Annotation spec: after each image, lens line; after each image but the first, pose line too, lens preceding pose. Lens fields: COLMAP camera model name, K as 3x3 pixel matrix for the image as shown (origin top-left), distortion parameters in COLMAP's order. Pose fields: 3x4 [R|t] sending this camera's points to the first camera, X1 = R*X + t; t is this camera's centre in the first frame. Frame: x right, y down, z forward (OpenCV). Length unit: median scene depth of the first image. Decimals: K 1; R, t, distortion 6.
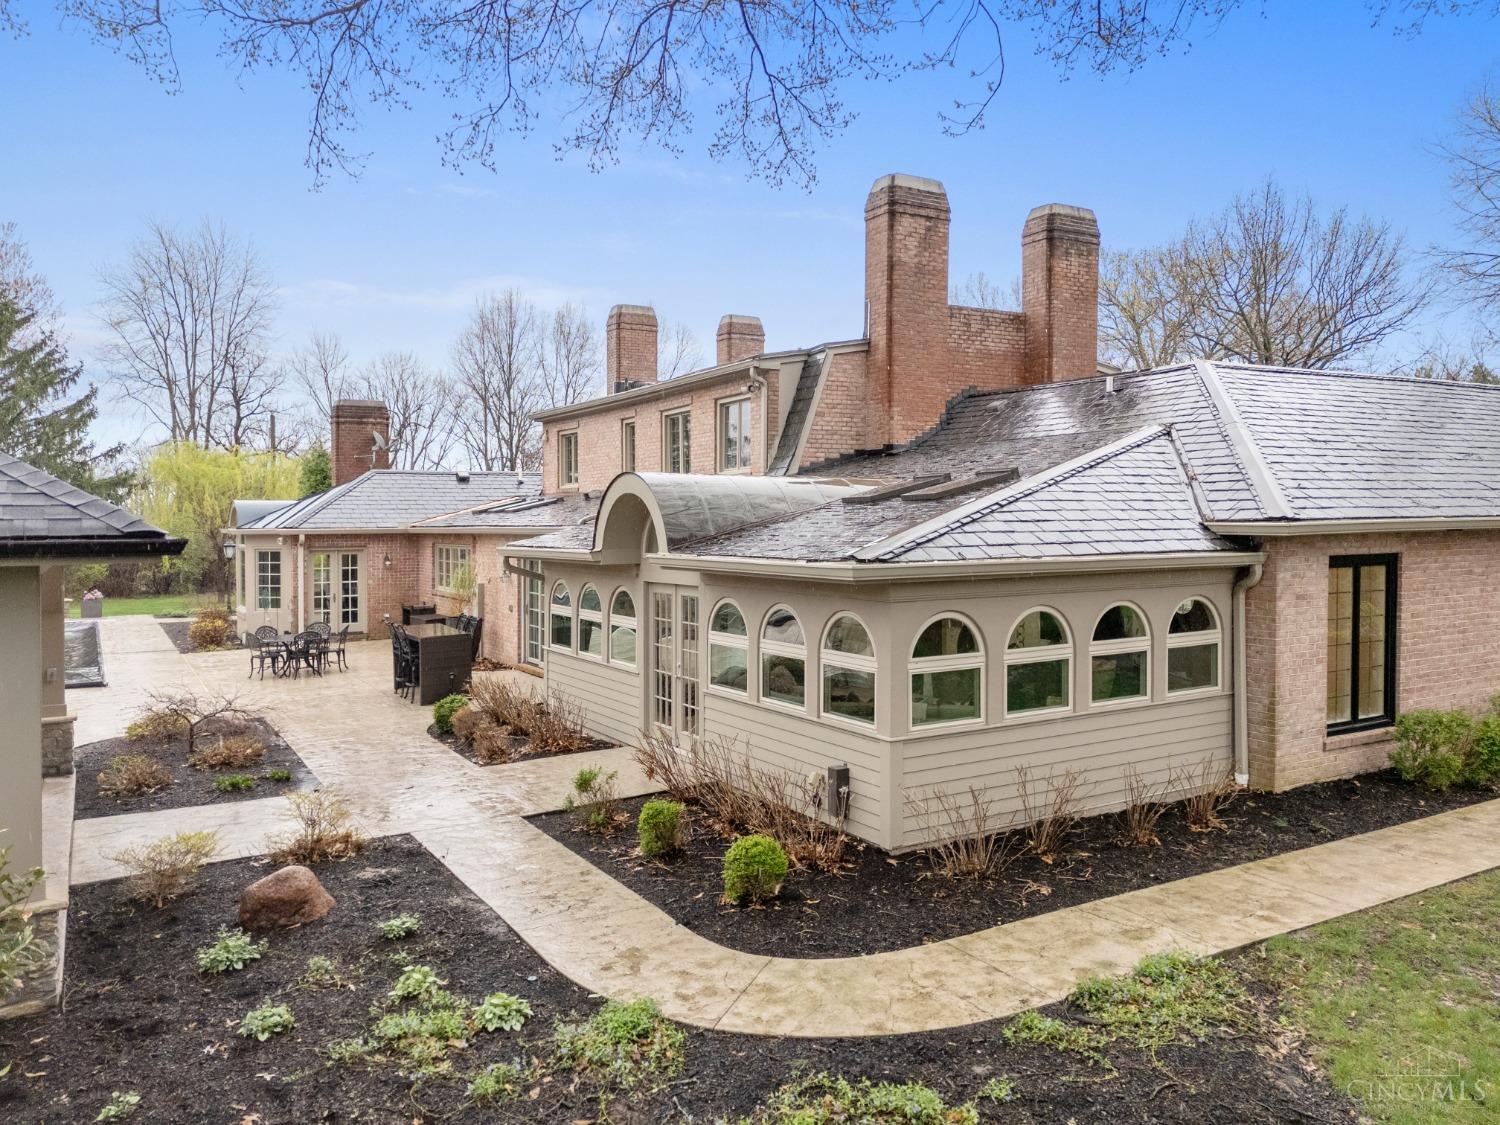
lens RADIAL K [[1109.1, 0, 752.1], [0, 1109.1, 564.5], [0, 0, 1]] dist [0.078813, -0.005928]
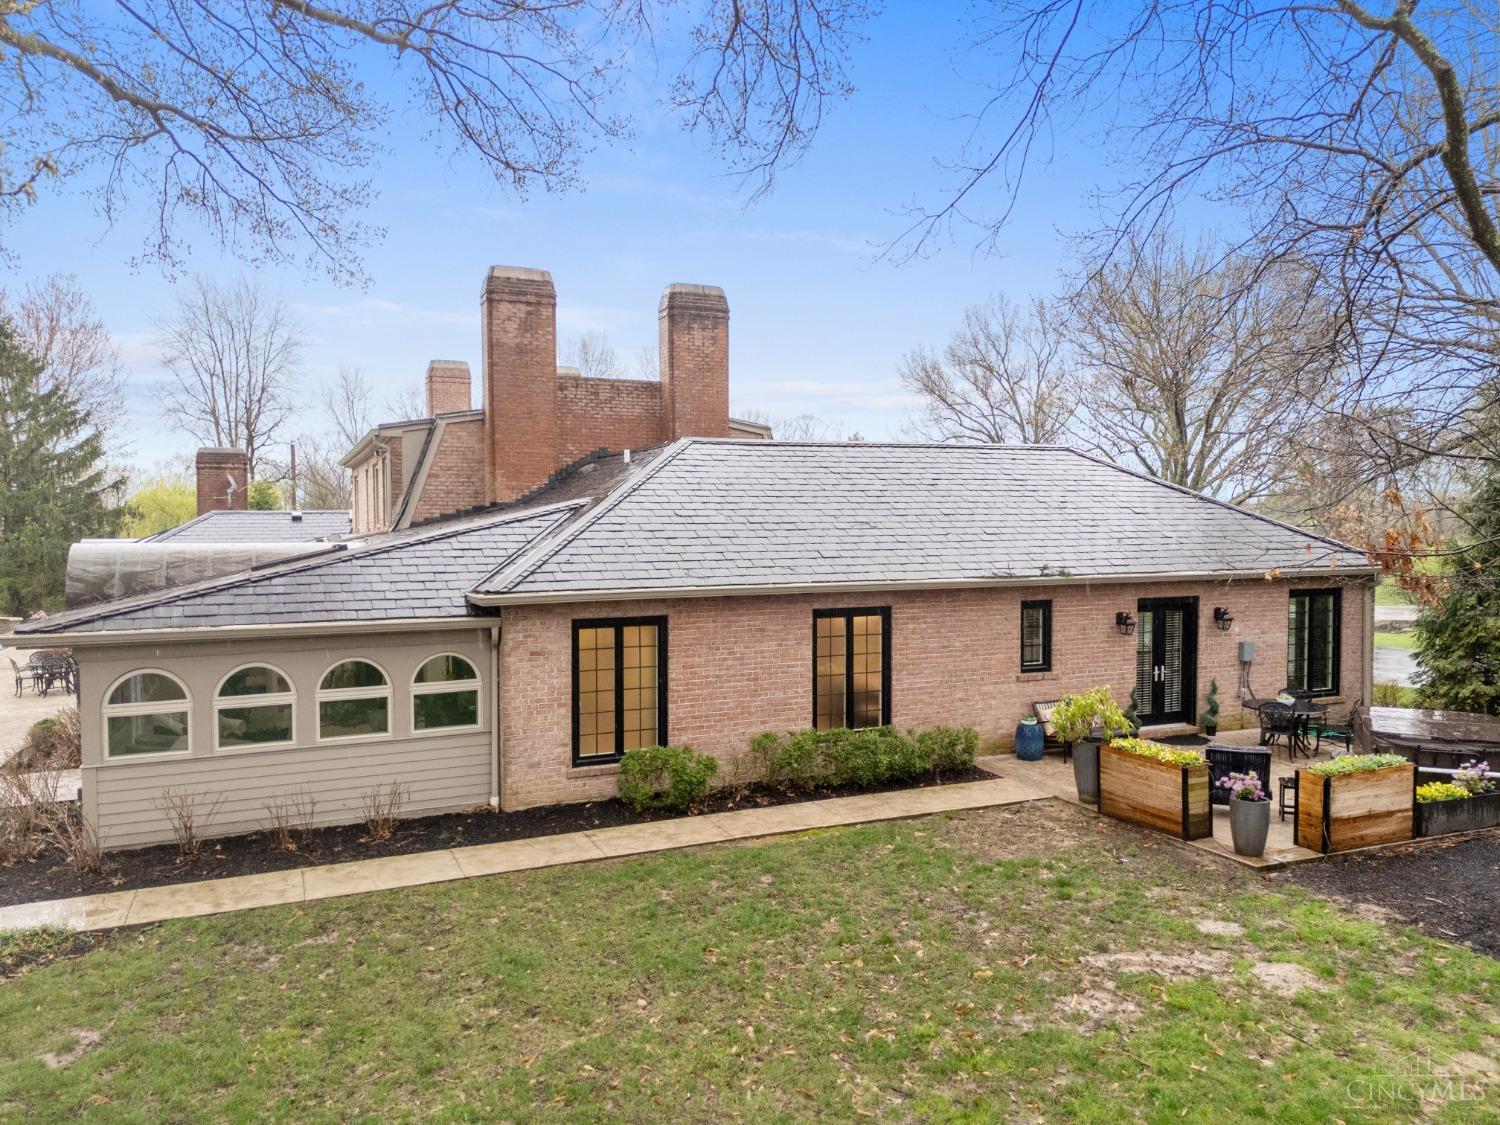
lens RADIAL K [[1109.1, 0, 747.5], [0, 1109.1, 592.5], [0, 0, 1]] dist [0.078813, -0.005928]
pose [[0.992206, 0.008156, -0.124344, 0.523966], [-0.006188, 0.999850, 0.016203, -0.035537], [0.124458, -0.015308, 0.992107, -0.105528]]
